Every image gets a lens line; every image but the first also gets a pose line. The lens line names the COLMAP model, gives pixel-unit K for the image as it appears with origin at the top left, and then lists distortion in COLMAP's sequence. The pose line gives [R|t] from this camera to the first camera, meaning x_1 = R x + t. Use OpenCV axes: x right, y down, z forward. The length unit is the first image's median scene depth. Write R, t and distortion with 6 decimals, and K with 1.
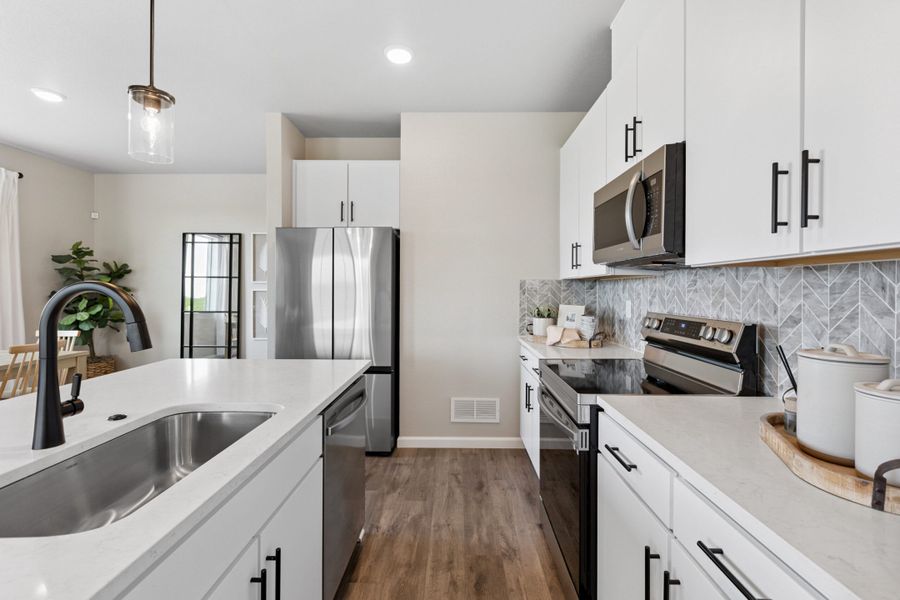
lens RADIAL K [[401.6, 0, 451.0], [0, 401.6, 291.0], [0, 0, 1]] dist [-0.001120, -0.000196]
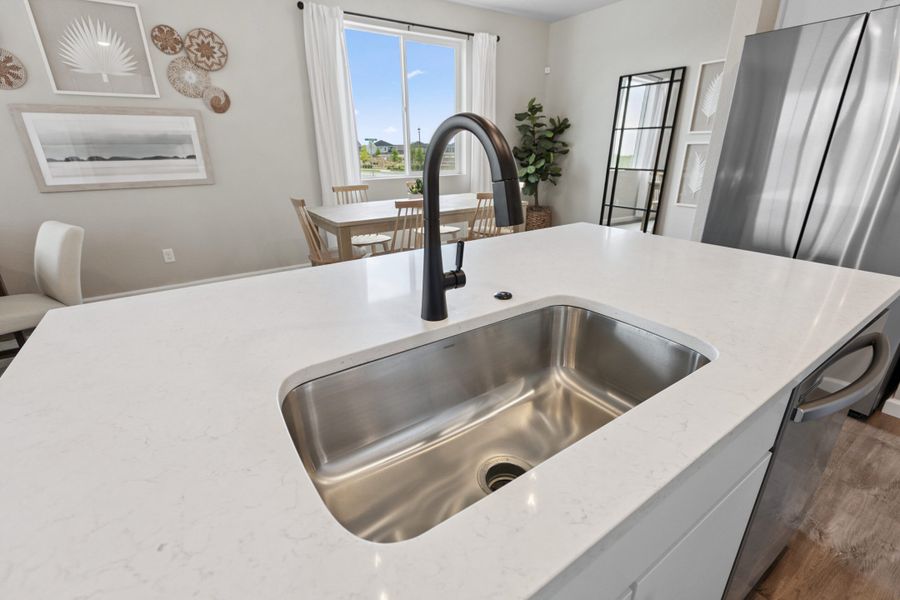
lens RADIAL K [[401.6, 0, 449.8], [0, 401.6, 297.3], [0, 0, 1]] dist [-0.001120, -0.000196]
pose [[0.574431, 0.279630, -0.769309, -0.096487], [0.006758, 0.938188, 0.346061, 0.010301], [0.818525, -0.203987, 0.537035, 0.178016]]
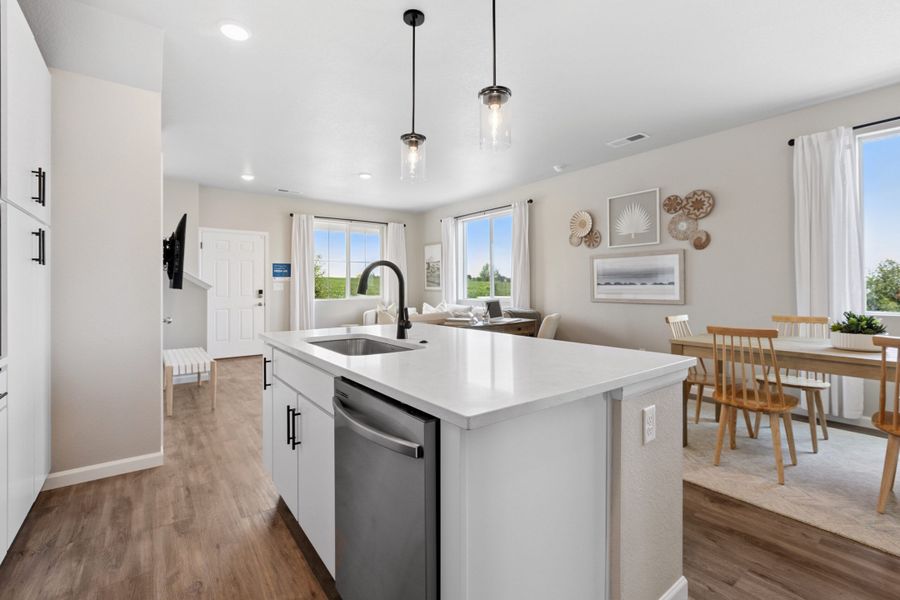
lens RADIAL K [[401.6, 0, 451.2], [0, 401.6, 285.5], [0, 0, 1]] dist [-0.001120, -0.000196]
pose [[-0.787628, -0.000808, -0.616150, 0.033138], [-0.000652, 1.000000, -0.000477, 0.035842], [0.616150, 0.000026, -0.787629, 0.958792]]
